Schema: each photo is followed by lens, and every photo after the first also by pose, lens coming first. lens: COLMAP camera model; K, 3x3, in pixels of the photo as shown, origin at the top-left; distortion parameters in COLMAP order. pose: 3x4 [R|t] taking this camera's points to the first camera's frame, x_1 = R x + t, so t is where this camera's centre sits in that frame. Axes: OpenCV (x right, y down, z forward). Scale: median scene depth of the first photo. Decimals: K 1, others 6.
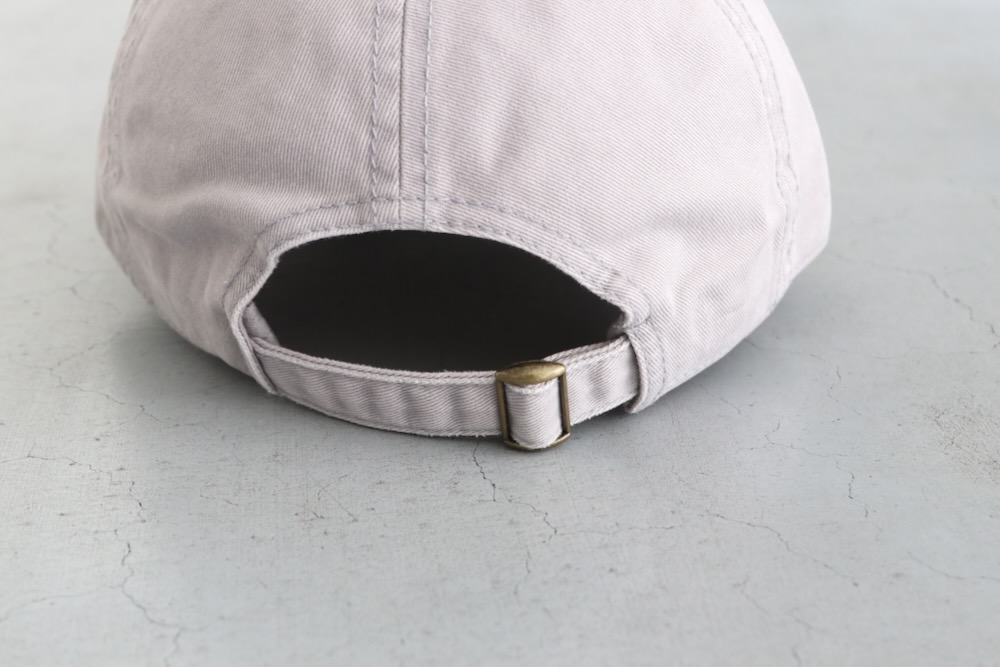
lens RADIAL K [[1535.7, 0, 525.7], [0, 1535.7, 431.3], [0, 0, 1]] dist [-0.075368, -0.043823]
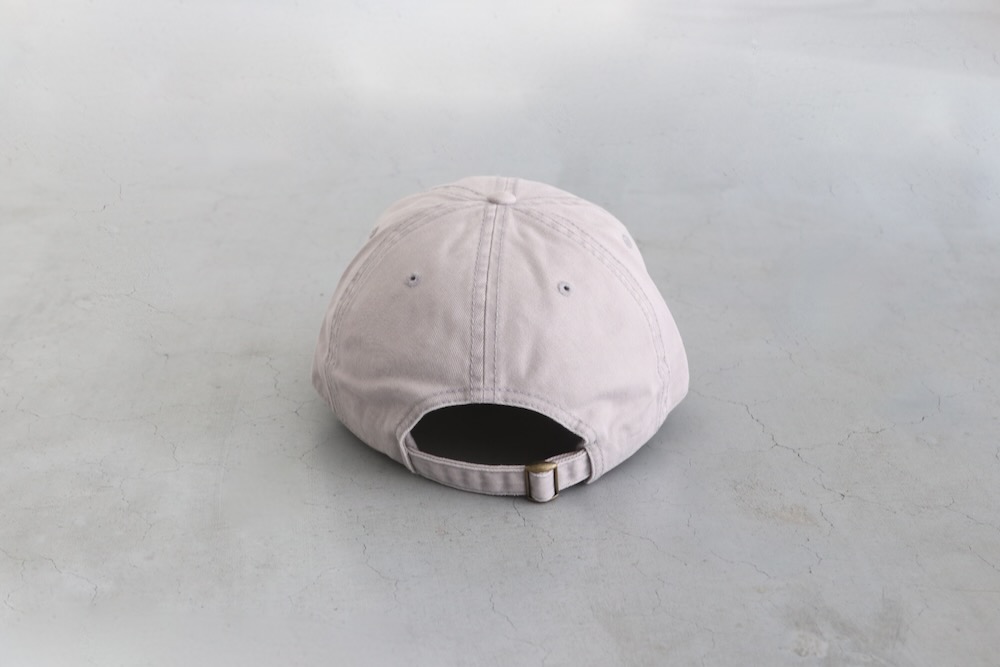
lens RADIAL K [[1366.1, 0, 470.6], [0, 1366.1, 371.4], [0, 0, 1]] dist [-0.080602, 0.042072]
pose [[0.999900, 0.005614, -0.012969, -0.070789], [-0.006368, 0.998243, -0.058909, -0.057554], [0.012616, 0.058985, 0.998179, -0.919746]]
